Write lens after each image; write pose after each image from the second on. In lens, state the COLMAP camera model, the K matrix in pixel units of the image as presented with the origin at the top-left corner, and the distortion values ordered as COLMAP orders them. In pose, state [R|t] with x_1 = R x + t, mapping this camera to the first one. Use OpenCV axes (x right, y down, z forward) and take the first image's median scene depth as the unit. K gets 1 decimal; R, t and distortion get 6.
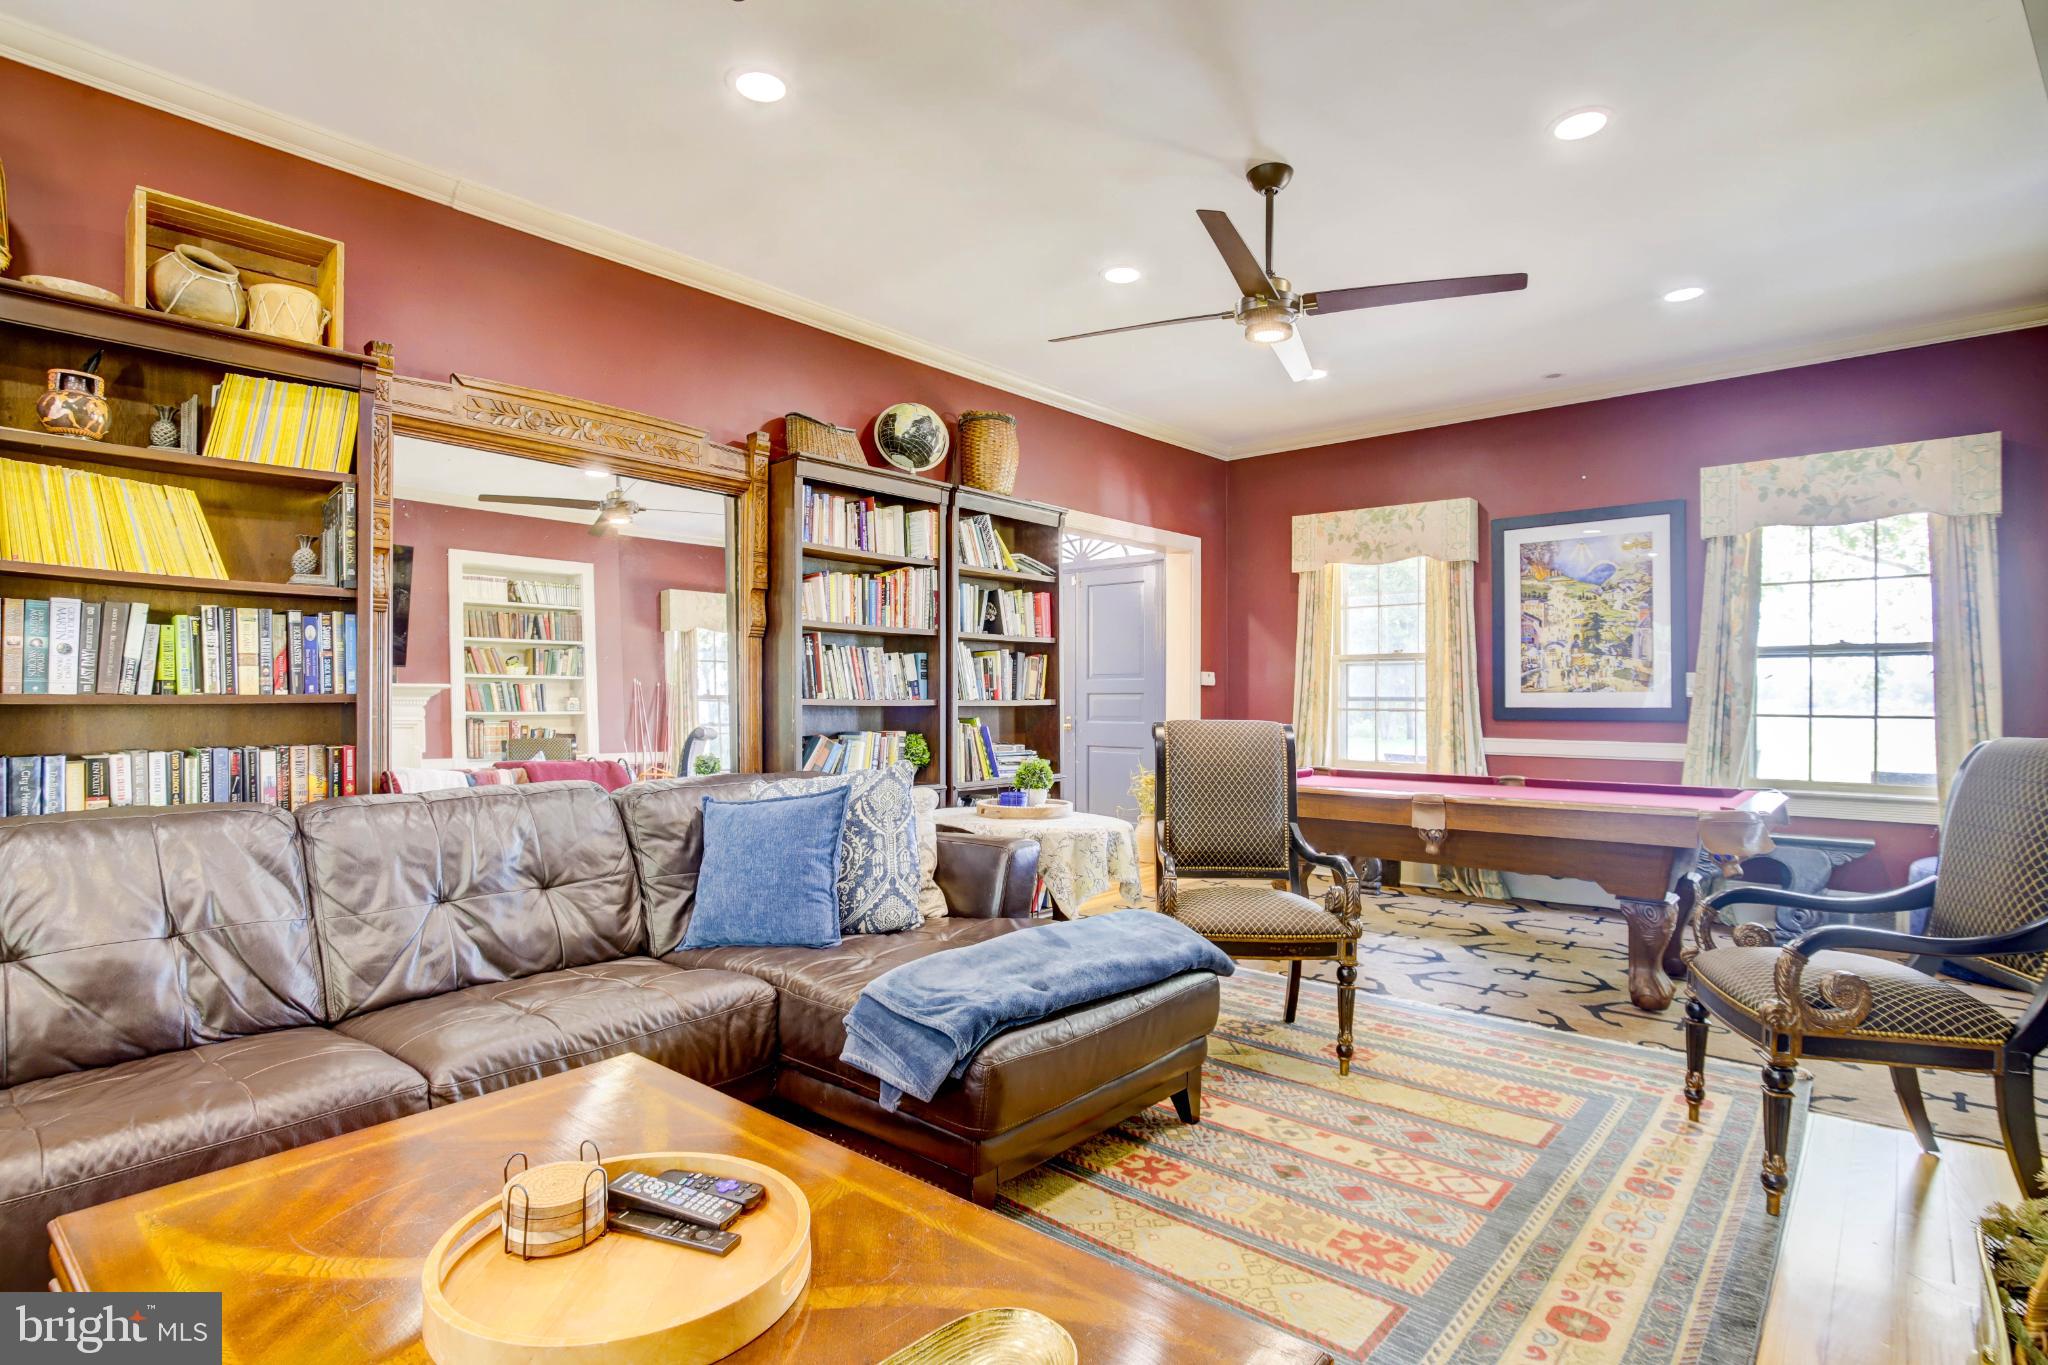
lens RADIAL K [[1017.4, 0, 1021.0], [0, 1017.4, 696.0], [0, 0, 1]] dist [-0.060956, 0.026580]
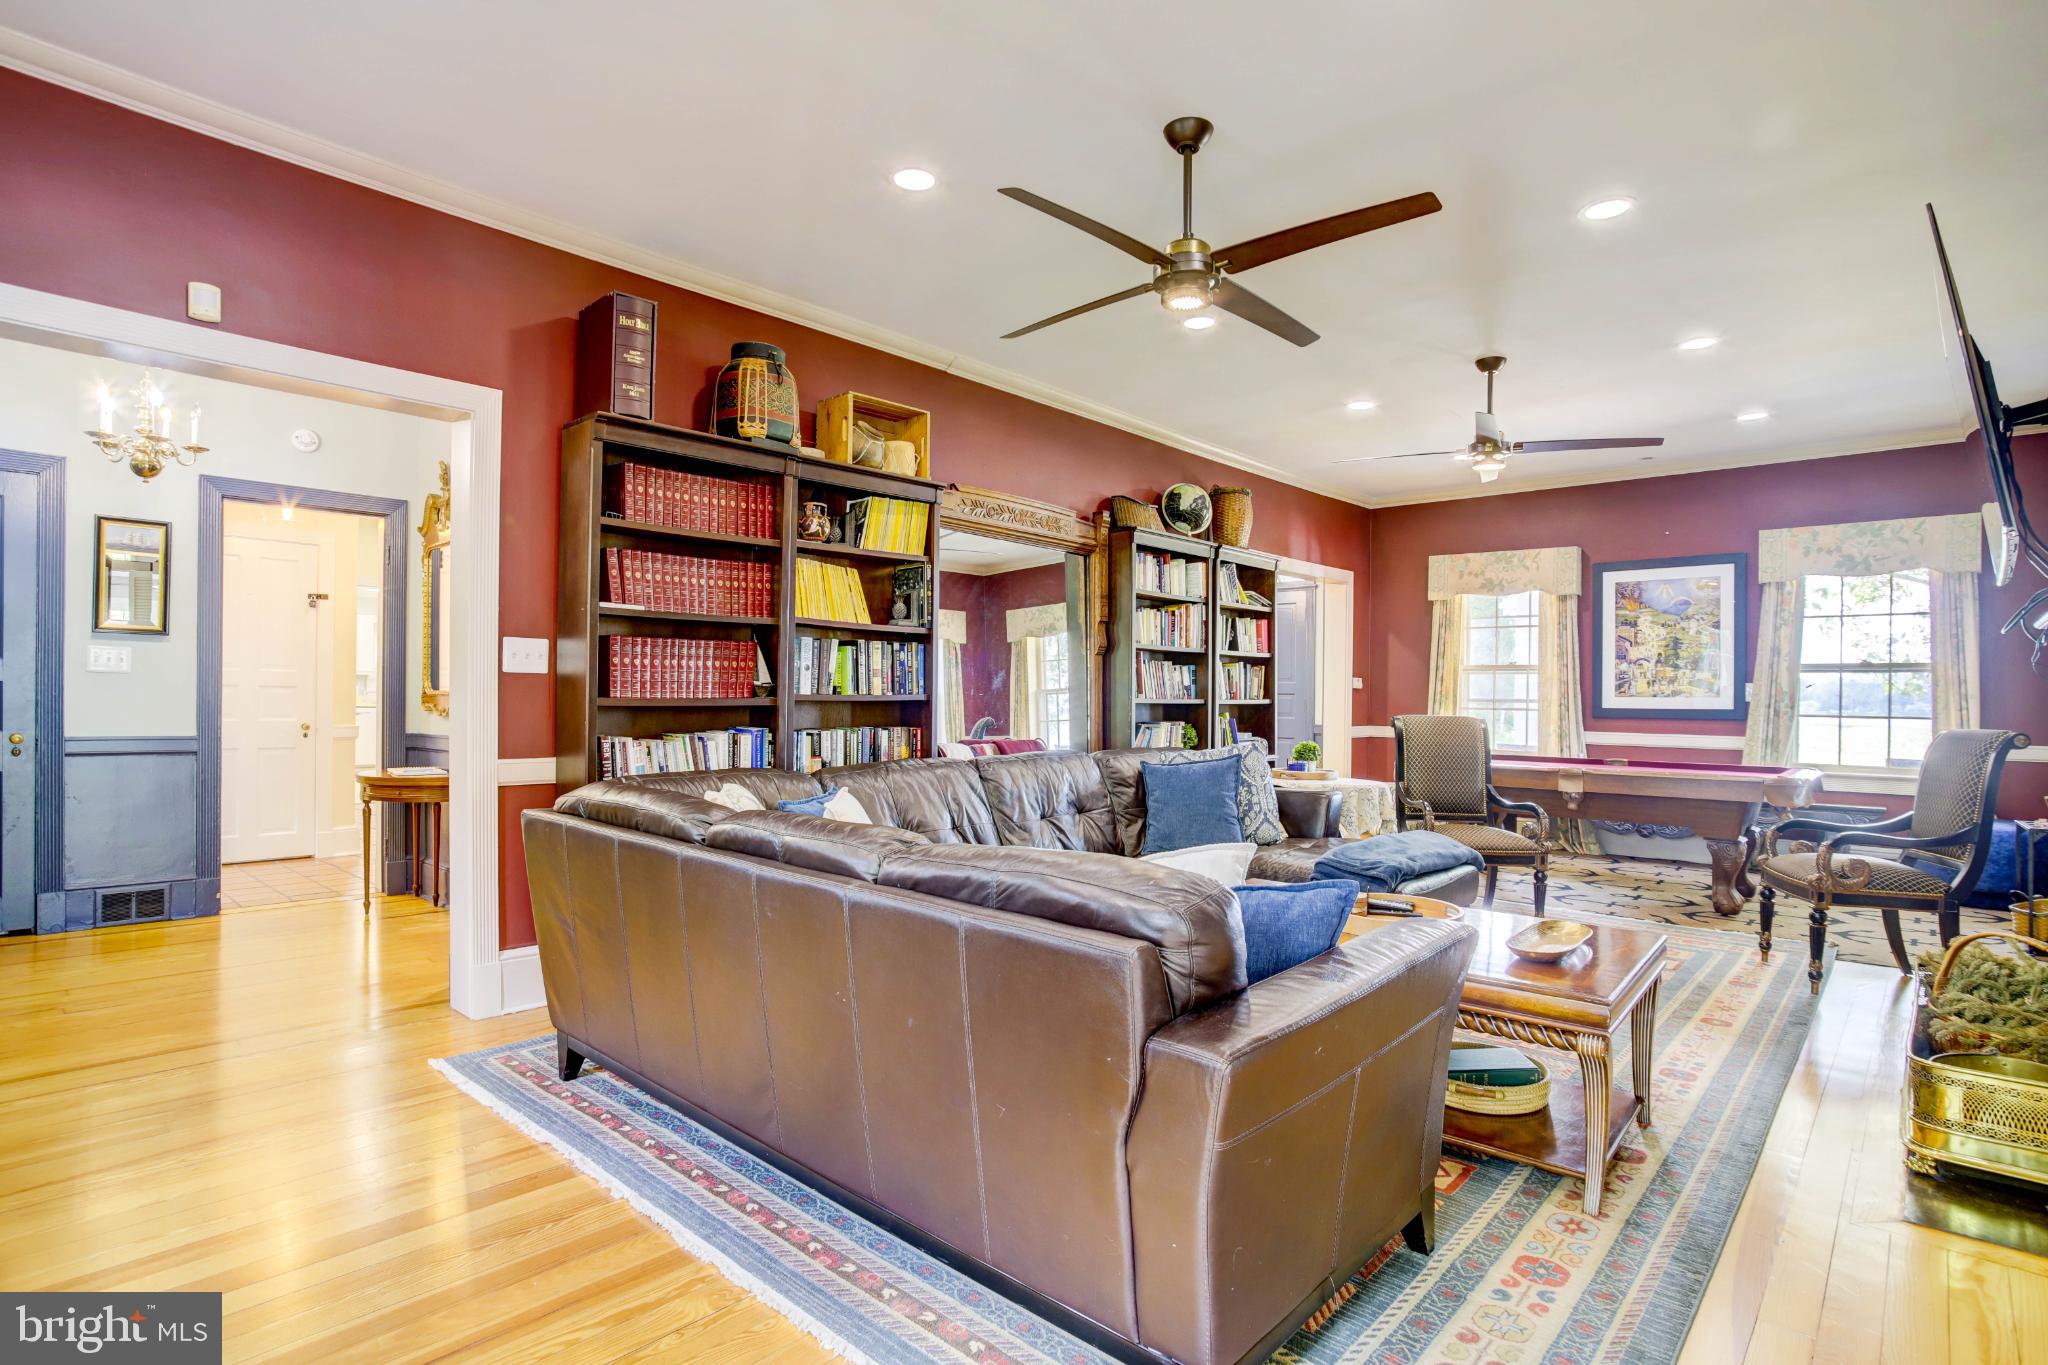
lens RADIAL K [[1017.4, 0, 1021.0], [0, 1017.4, 696.0], [0, 0, 1]] dist [-0.060956, 0.026580]
pose [[0.999749, 0.007944, -0.020952, -0.303078], [-0.007857, 0.999960, 0.004226, -0.004836], [0.020984, -0.004060, 0.999772, -0.385566]]
